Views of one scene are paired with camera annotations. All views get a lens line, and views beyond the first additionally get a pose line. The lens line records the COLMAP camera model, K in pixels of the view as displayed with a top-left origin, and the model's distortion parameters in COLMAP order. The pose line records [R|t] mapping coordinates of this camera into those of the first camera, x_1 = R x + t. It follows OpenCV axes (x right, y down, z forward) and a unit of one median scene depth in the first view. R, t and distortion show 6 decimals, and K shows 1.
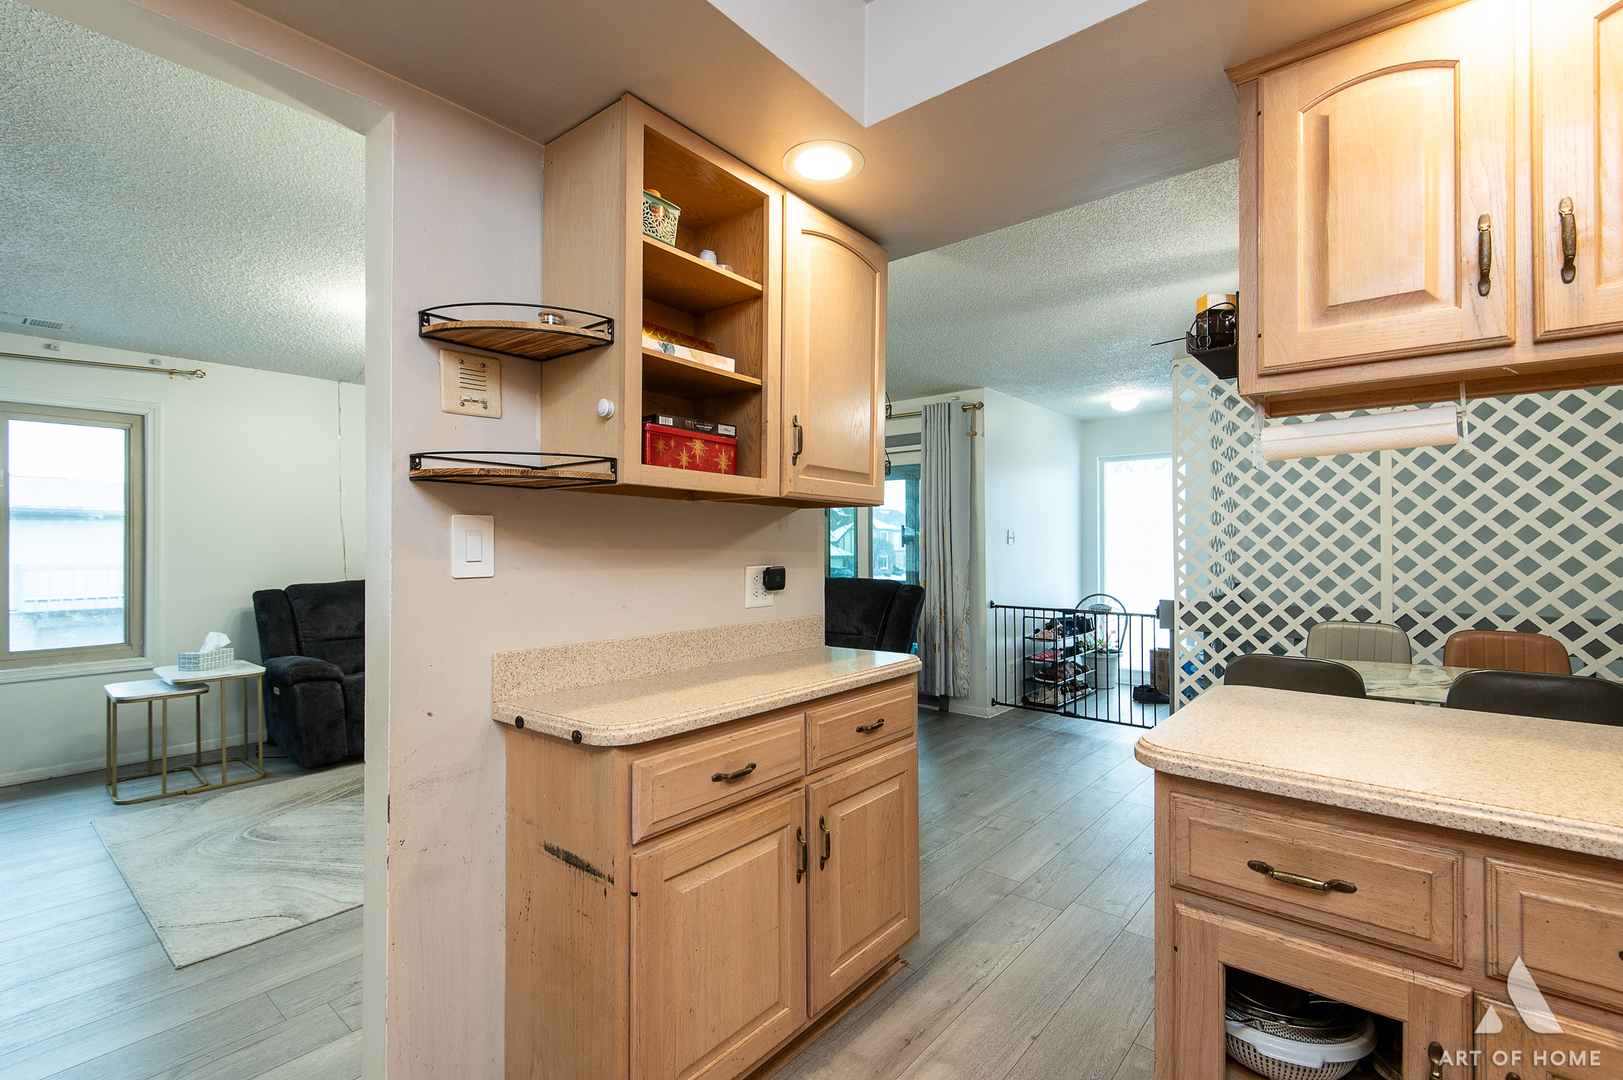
lens RADIAL K [[724.0, 0, 808.3], [0, 724.0, 542.8], [0, 0, 1]] dist [0.003413, 0.000278]
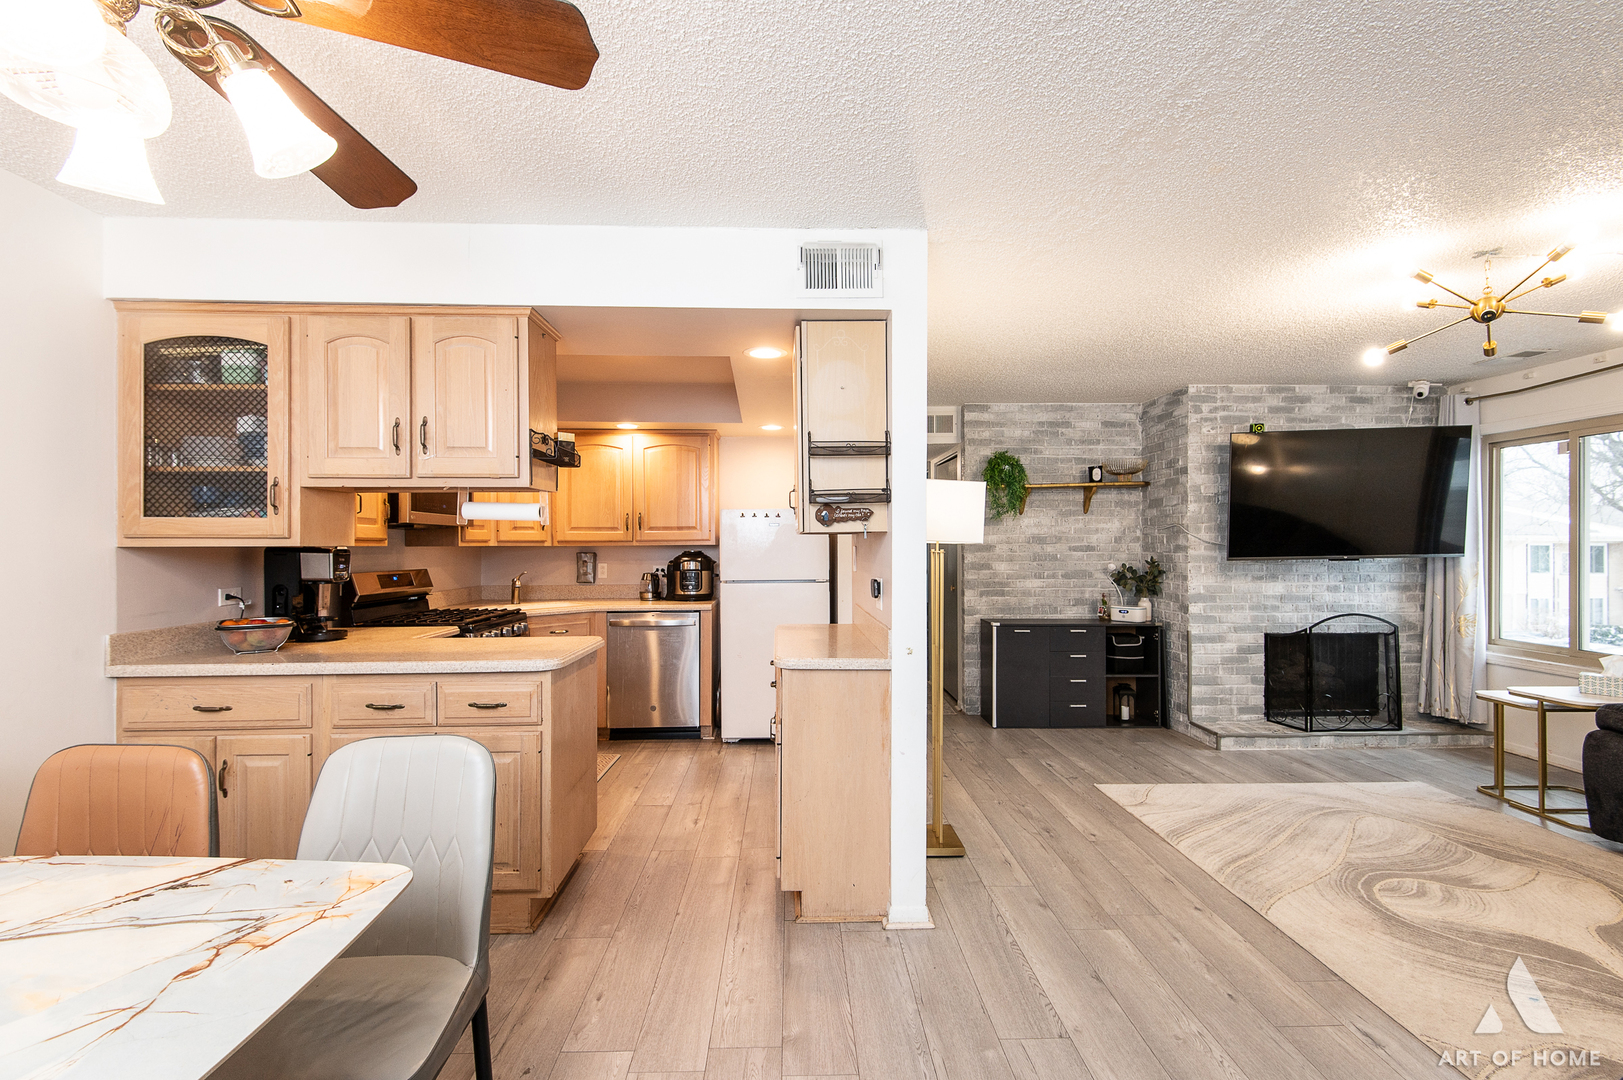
lens RADIAL K [[724.0, 0, 815.8], [0, 724.0, 545.2], [0, 0, 1]] dist [0.003413, 0.000278]
pose [[-0.746141, -0.000358, -0.665788, 1.047271], [0.007998, 0.999923, -0.009501, -0.019290], [0.665740, -0.012414, -0.746081, 2.234066]]
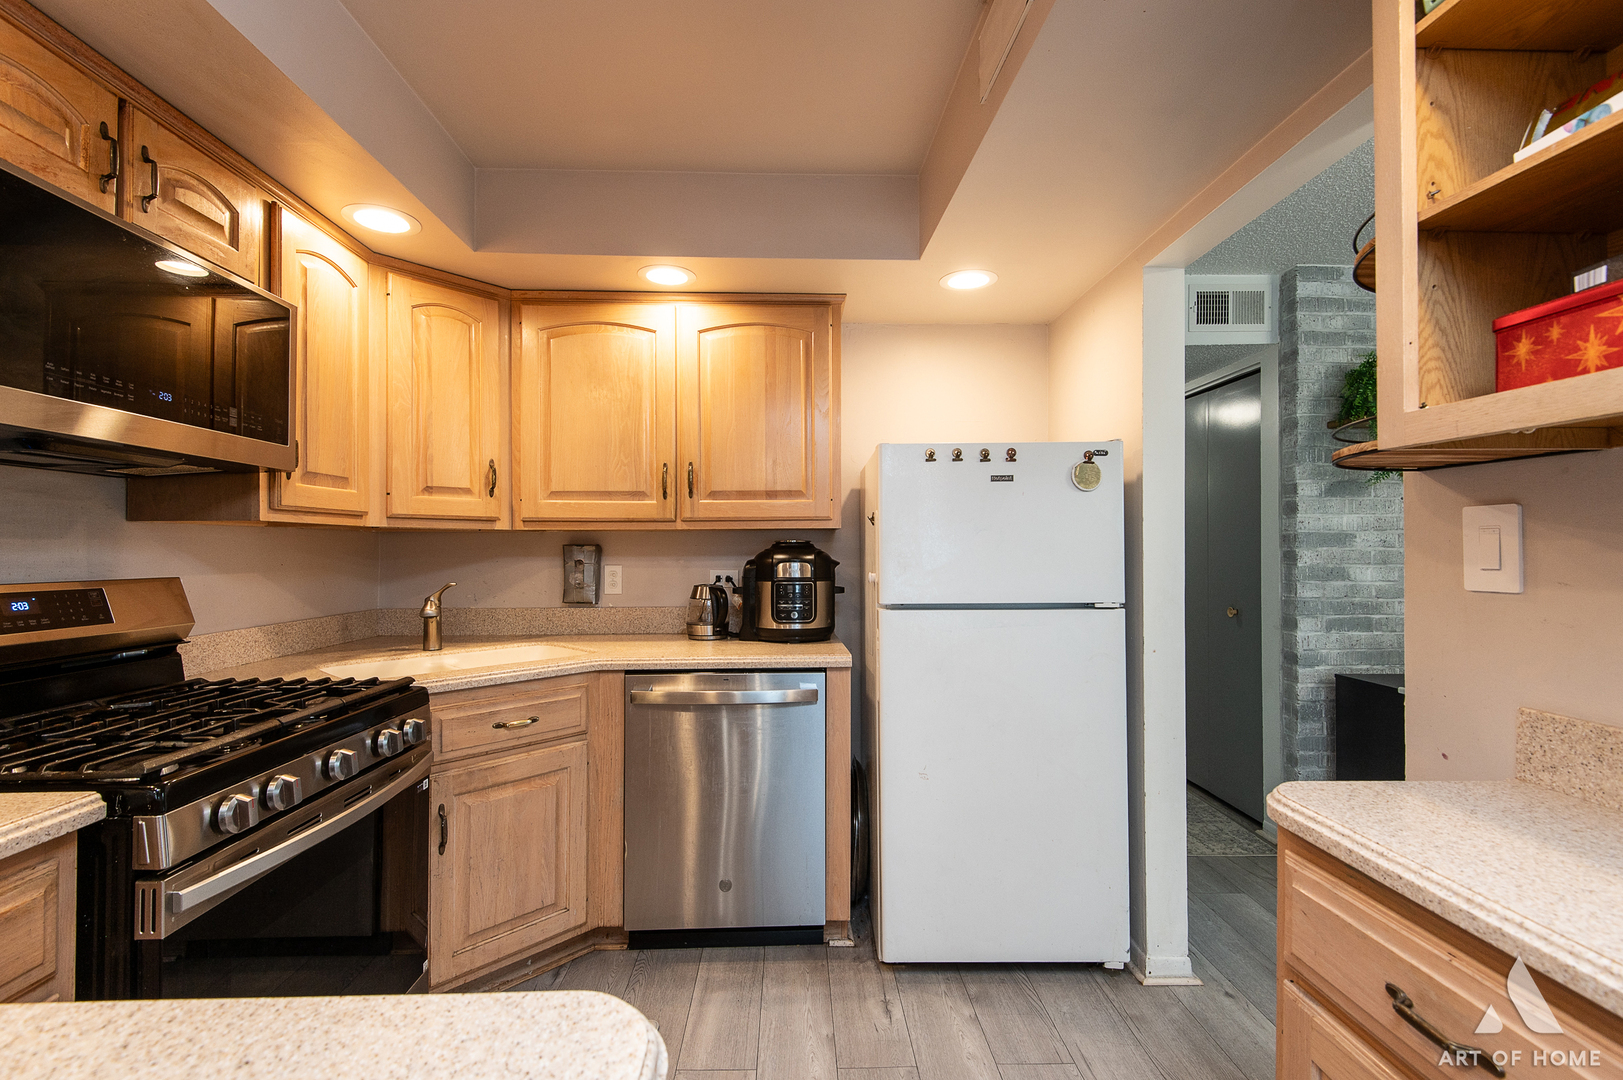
lens RADIAL K [[724.0, 0, 808.5], [0, 724.0, 546.4], [0, 0, 1]] dist [0.003413, 0.000278]
pose [[-0.757105, -0.005242, -0.653272, 0.351178], [0.005185, 0.999888, -0.014033, 0.005487], [0.653273, -0.014011, -0.756993, 0.734529]]
